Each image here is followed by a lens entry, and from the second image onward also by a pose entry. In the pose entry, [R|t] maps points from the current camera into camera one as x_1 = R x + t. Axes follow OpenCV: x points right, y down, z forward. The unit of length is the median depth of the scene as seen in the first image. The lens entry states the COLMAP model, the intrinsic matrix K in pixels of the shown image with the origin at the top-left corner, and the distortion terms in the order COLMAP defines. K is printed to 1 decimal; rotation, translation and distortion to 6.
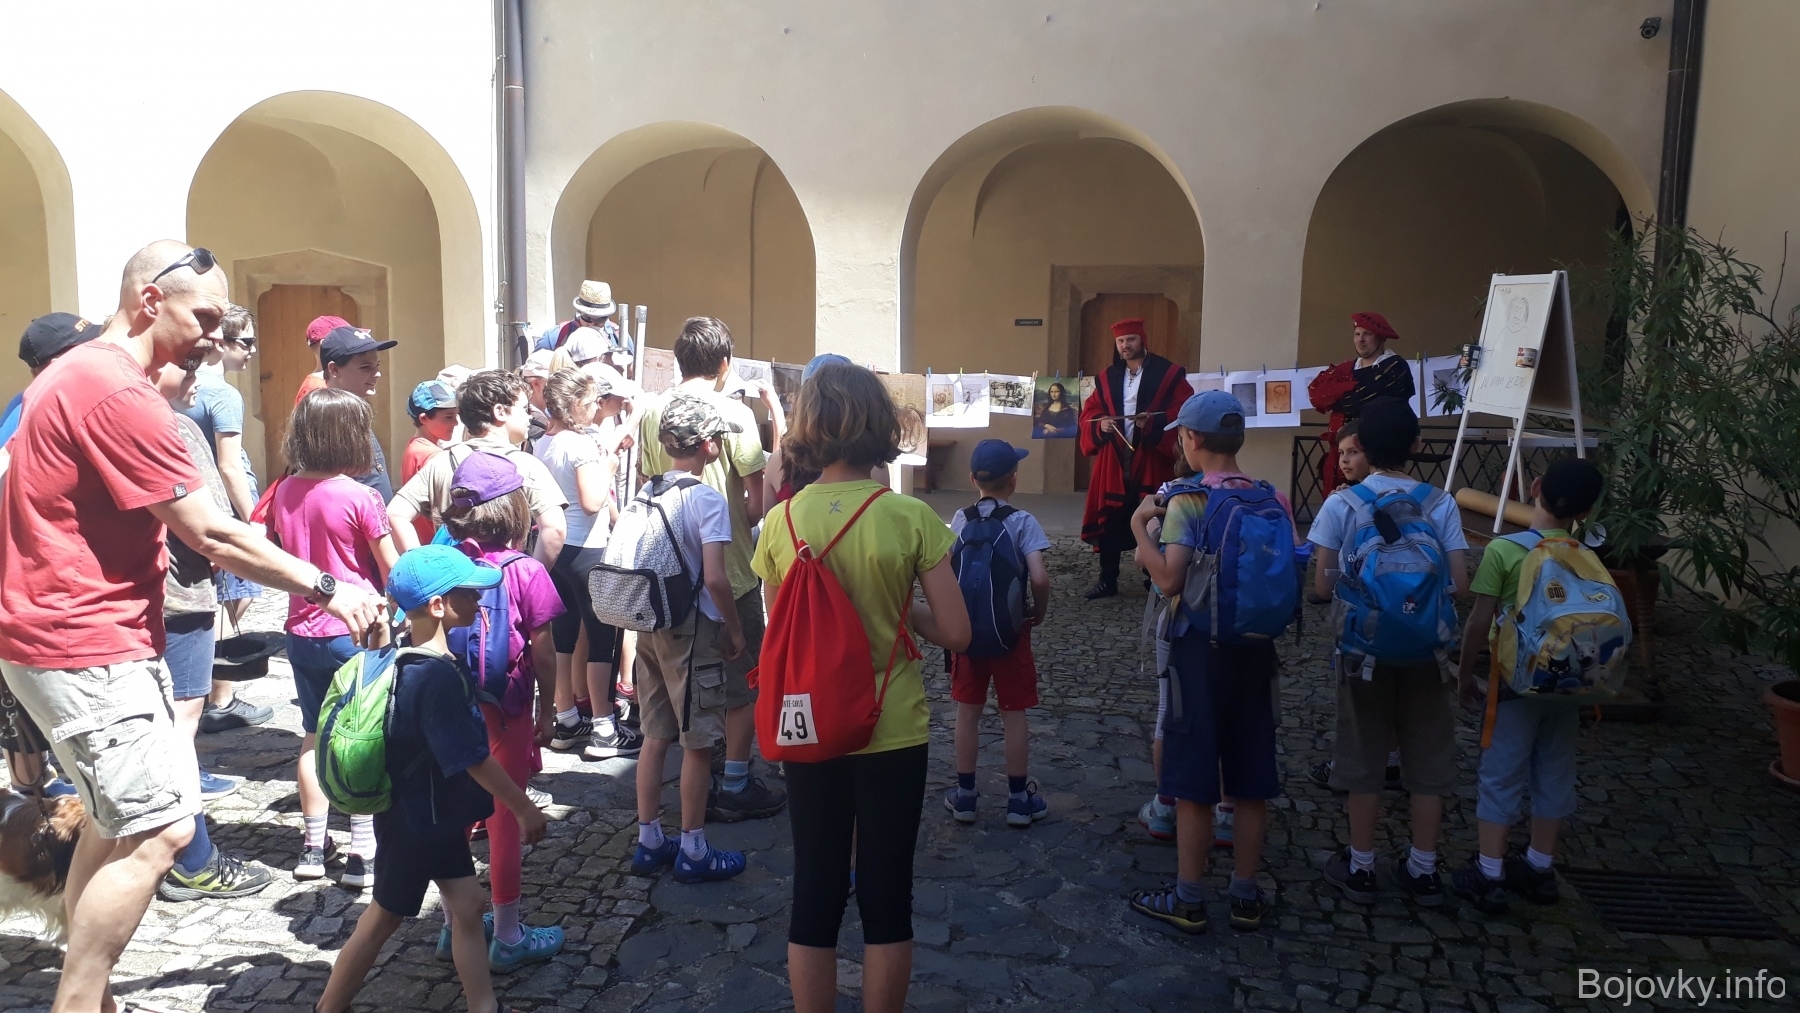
lens RADIAL K [[1401.4, 0, 896.9], [0, 1401.4, 539.6], [0, 0, 1]] dist [0.028999, -0.031610]
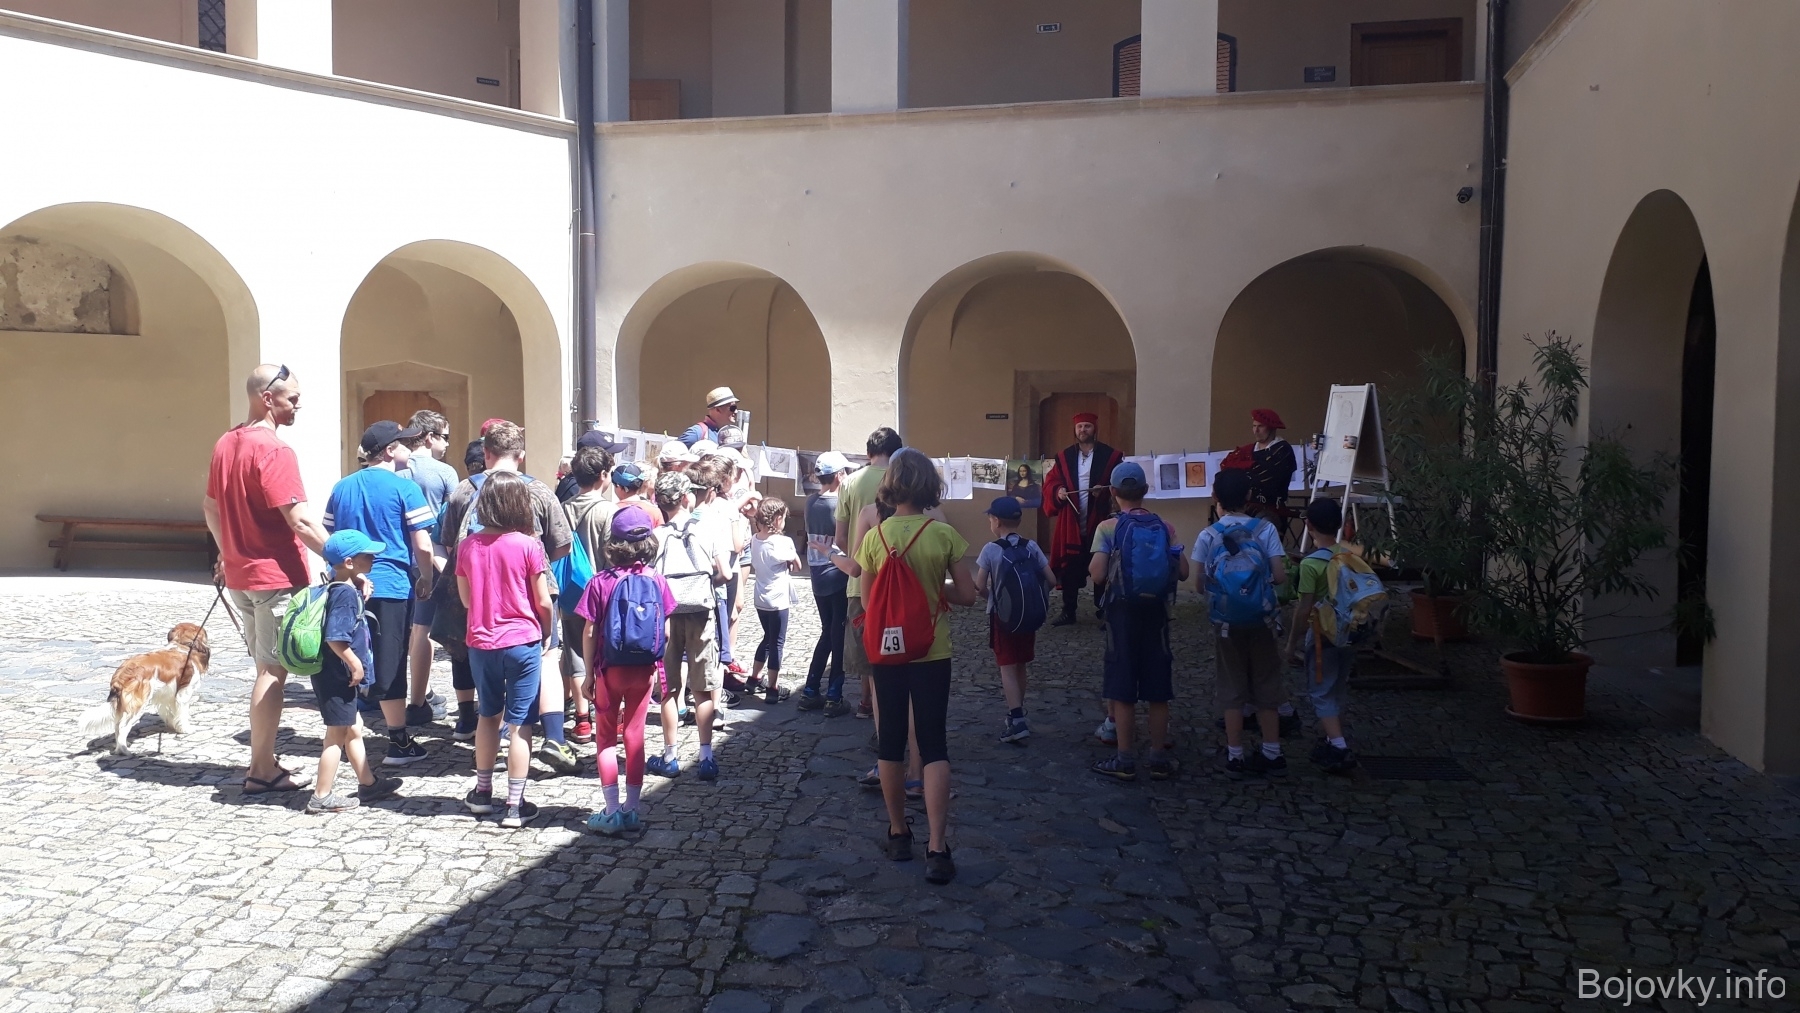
lens RADIAL K [[1407.6, 0, 899.8], [0, 1407.6, 541.2], [0, 0, 1]] dist [0.030004, -0.033853]
pose [[0.999231, -0.010117, 0.037894, -0.050266], [0.012458, 0.997995, -0.062050, 0.037410], [-0.037191, 0.062475, 0.997353, -0.280862]]
